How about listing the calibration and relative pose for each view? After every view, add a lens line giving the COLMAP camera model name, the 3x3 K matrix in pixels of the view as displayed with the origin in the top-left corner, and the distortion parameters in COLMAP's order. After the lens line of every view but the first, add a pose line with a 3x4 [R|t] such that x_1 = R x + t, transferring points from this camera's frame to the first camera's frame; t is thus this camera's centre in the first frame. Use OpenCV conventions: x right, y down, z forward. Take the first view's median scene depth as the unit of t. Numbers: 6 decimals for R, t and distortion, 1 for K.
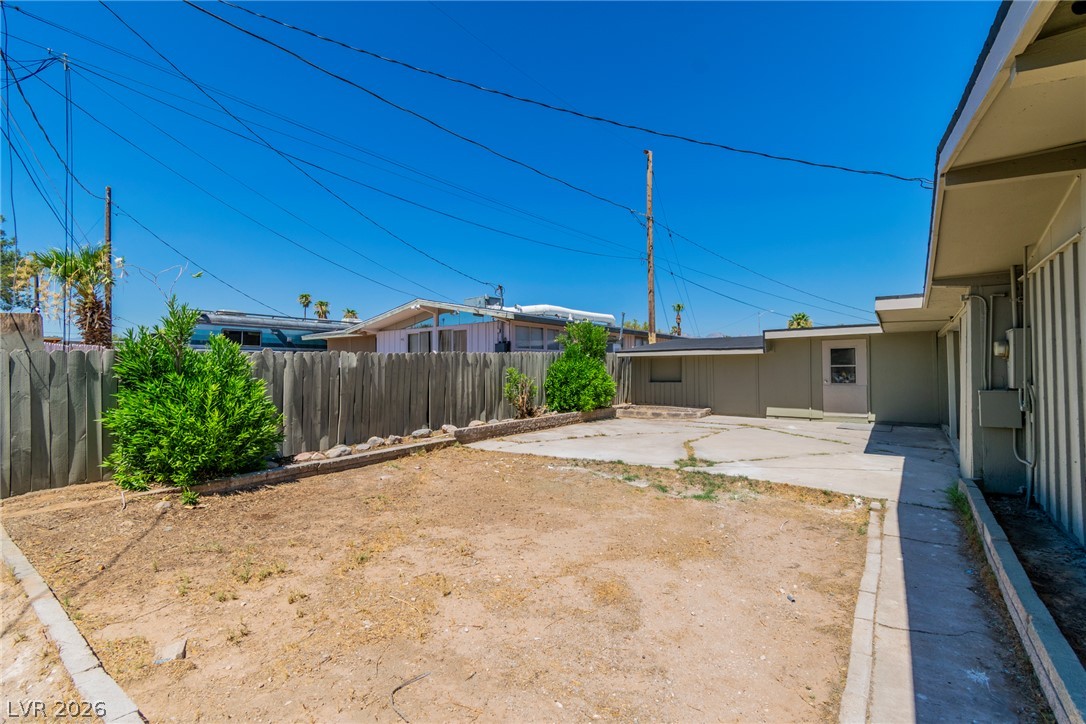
lens RADIAL K [[491.9, 0, 548.1], [0, 491.9, 357.0], [0, 0, 1]] dist [-0.000849, -0.000153]
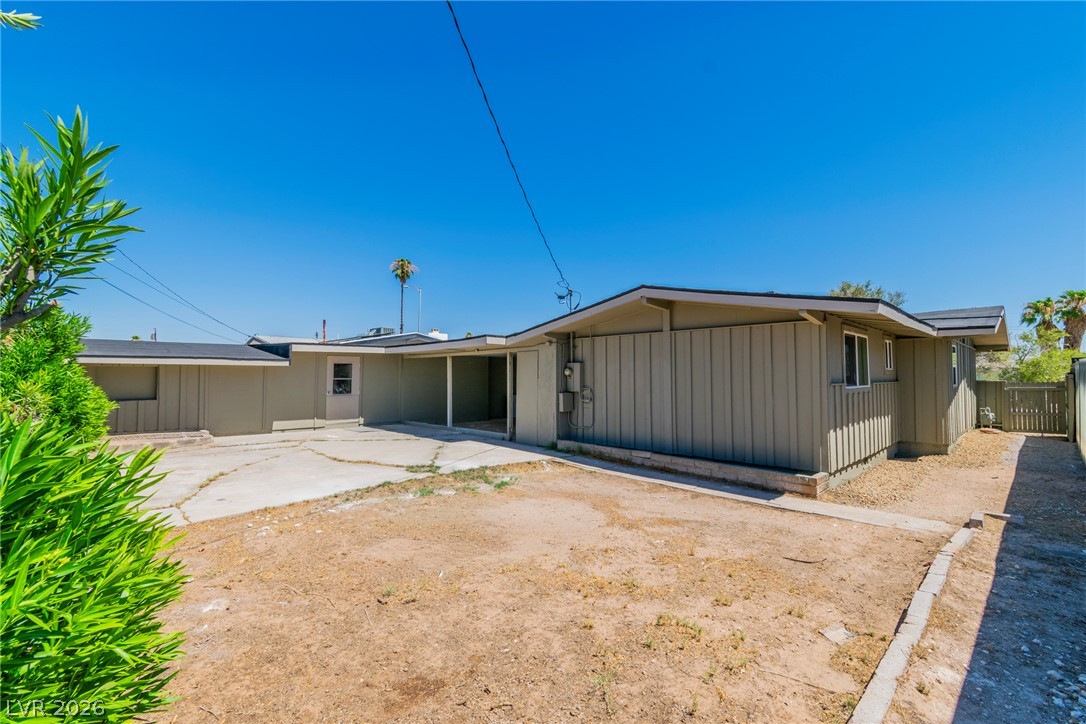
lens RADIAL K [[491.9, 0, 548.1], [0, 491.9, 357.0], [0, 0, 1]] dist [-0.000849, -0.000153]
pose [[0.128261, 0.043308, 0.990794, -1.089564], [-0.024190, 0.998885, -0.040531, 0.003792], [-0.991445, -0.018768, 0.129166, 0.824476]]
